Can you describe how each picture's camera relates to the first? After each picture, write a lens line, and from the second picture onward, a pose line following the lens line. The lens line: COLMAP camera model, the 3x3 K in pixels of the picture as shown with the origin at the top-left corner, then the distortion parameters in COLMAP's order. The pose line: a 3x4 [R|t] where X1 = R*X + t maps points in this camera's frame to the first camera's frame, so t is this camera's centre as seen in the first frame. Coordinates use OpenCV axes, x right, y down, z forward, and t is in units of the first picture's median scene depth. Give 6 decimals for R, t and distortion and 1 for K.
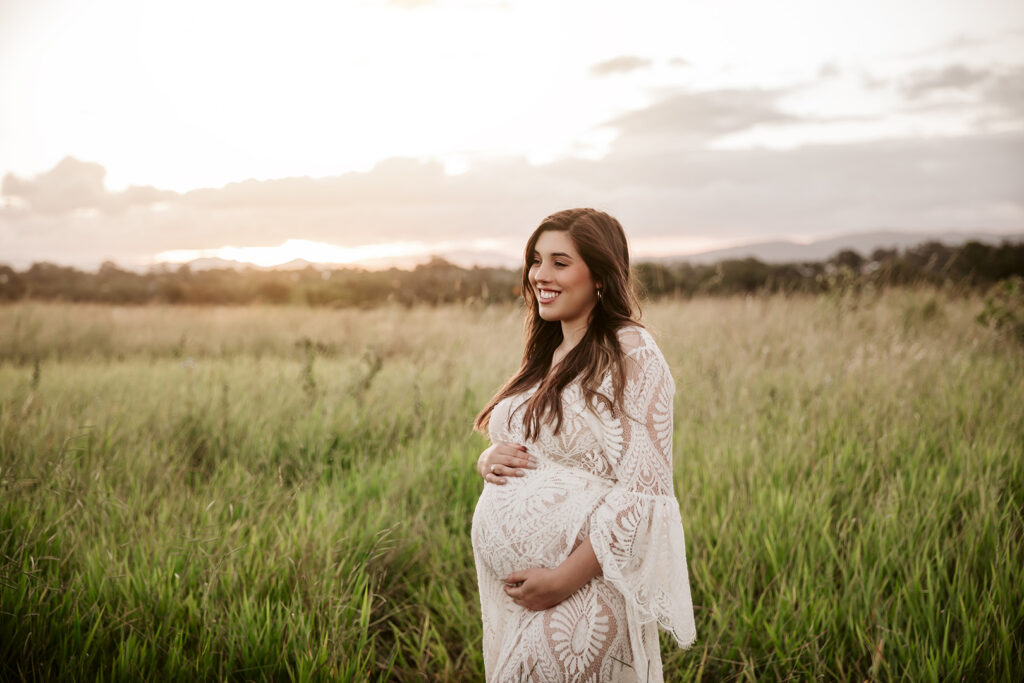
lens RADIAL K [[1801.9, 0, 514.7], [0, 1801.9, 296.2], [0, 0, 1]] dist [0.387409, 0.000000]
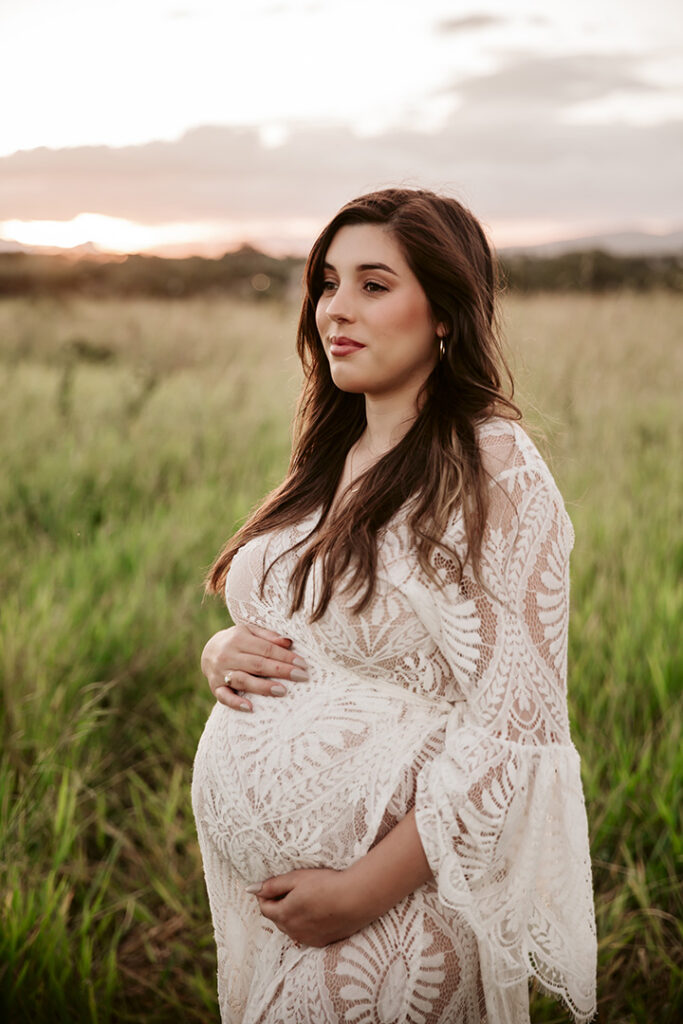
lens RADIAL K [[2034.7, 0, 343.9], [0, 2034.7, 523.2], [0, 0, 1]] dist [0.123500, 0.000000]
pose [[0.999648, 0.025226, 0.008171, 0.006915], [-0.025989, 0.993233, 0.113192, -0.009554], [-0.005260, -0.113365, 0.993539, 0.197140]]
